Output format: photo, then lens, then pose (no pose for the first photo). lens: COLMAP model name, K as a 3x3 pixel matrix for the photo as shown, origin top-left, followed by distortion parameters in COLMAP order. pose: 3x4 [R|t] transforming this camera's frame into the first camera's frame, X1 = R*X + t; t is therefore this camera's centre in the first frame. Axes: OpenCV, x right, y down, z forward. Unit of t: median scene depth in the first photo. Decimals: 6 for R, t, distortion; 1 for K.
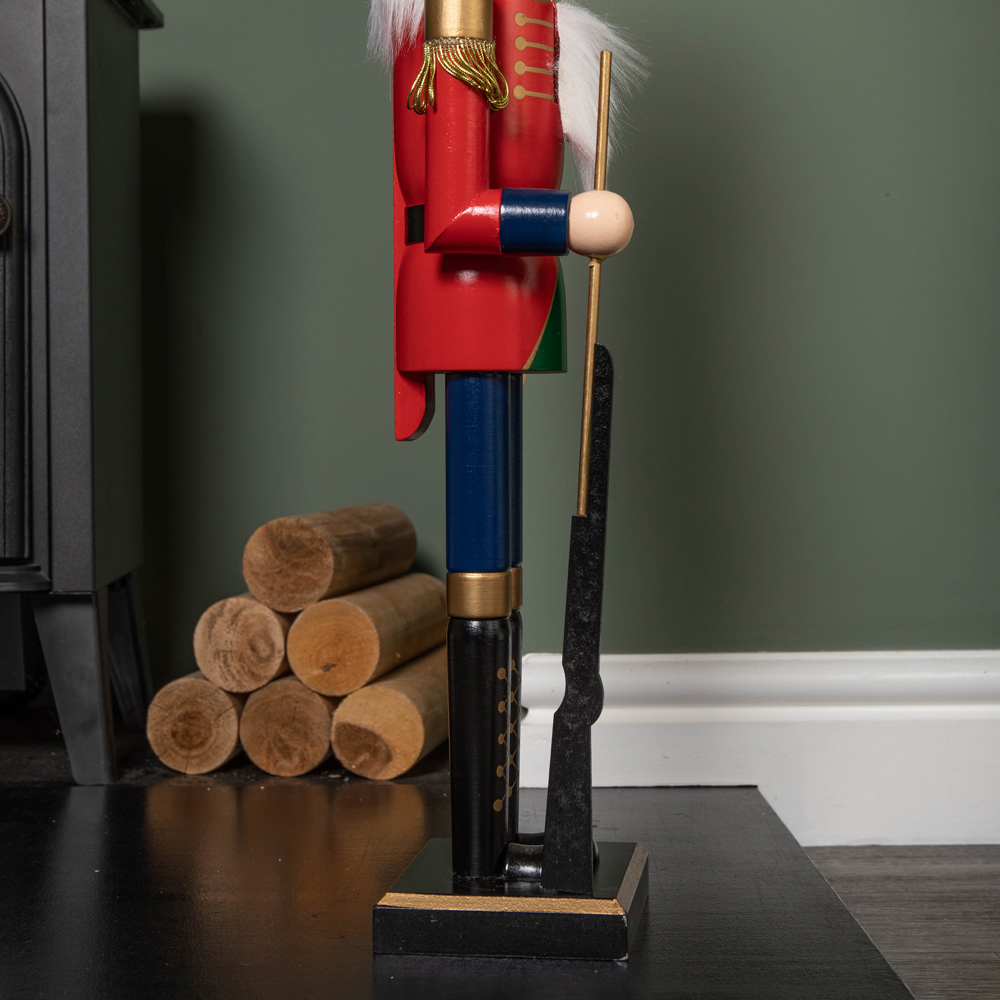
lens RADIAL K [[2625.9, 0, 497.0], [0, 2625.9, 495.6], [0, 0, 1]] dist [-0.110080, 0.000000]
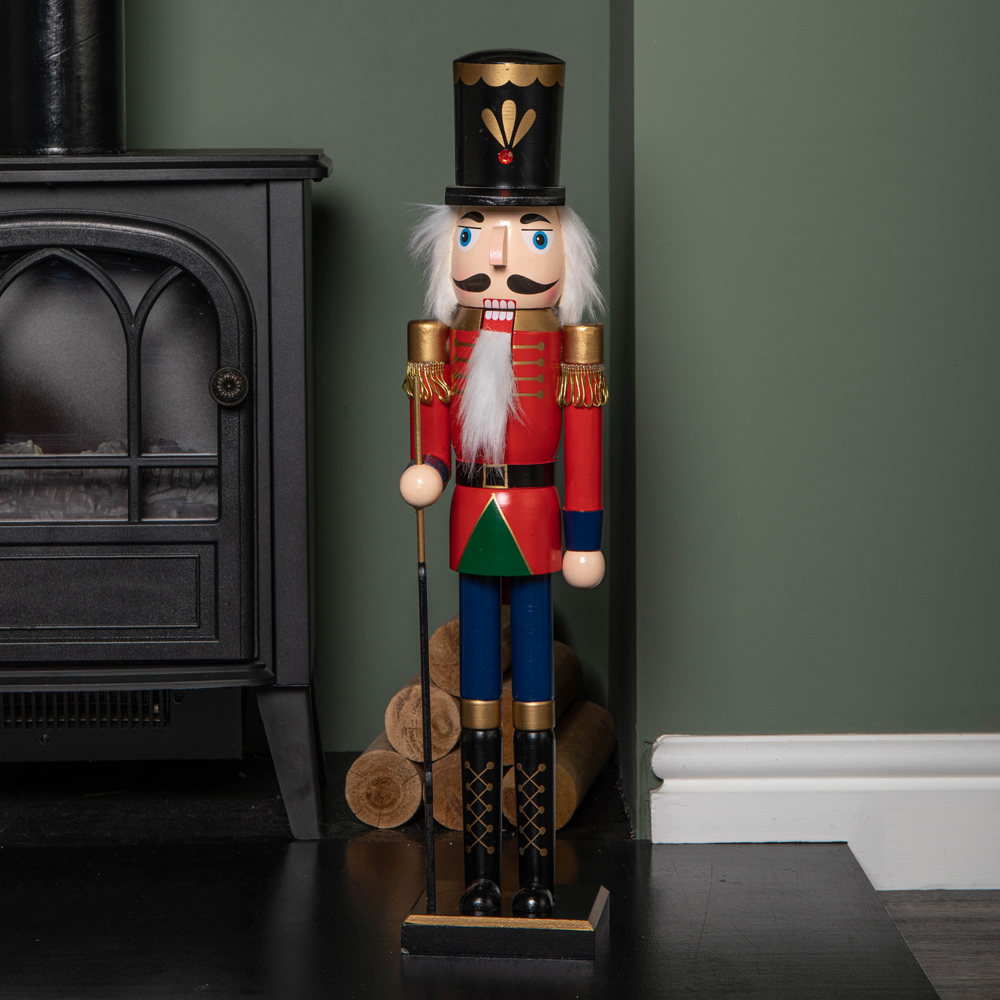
lens RADIAL K [[3435.5, 0, 500.7], [0, 3435.5, 499.0], [0, 0, 1]] dist [-0.101223, 0.000000]
pose [[0.999999, -0.001154, 0.000059, -0.063539], [0.001151, 0.999060, 0.043338, -0.119130], [-0.000109, -0.043338, 0.999060, -0.604270]]
